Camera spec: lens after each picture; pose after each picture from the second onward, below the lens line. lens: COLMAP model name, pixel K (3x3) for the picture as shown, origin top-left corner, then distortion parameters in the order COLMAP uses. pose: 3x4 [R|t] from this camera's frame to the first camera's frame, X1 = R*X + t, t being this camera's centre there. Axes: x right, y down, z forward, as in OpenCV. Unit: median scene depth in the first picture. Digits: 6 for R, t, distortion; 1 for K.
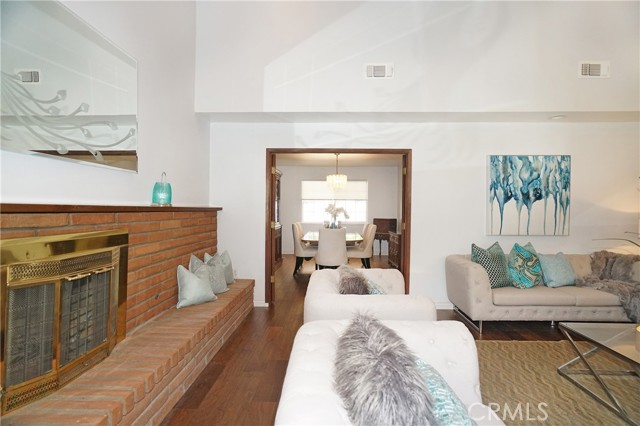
lens RADIAL K [[336.2, 0, 321.7], [0, 336.2, 212.5], [0, 0, 1]] dist [0.002995, 0.001149]
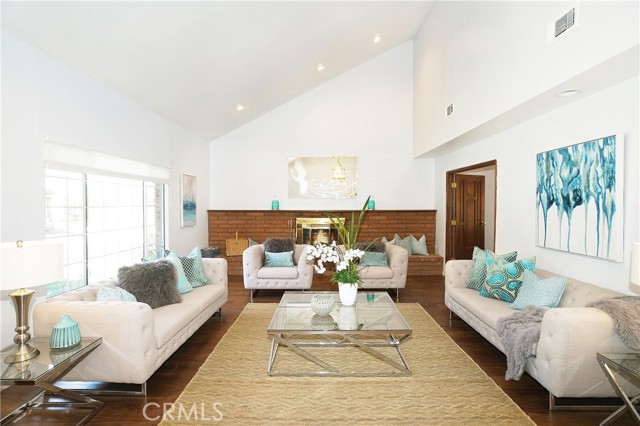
lens RADIAL K [[336.2, 0, 320.1], [0, 336.2, 211.5], [0, 0, 1]] dist [0.002995, 0.001149]
pose [[0.000599, 0.015788, -0.999875, 1.372201], [-0.002494, 0.999872, 0.015786, -0.033699], [0.999997, 0.002485, 0.000638, 0.441699]]
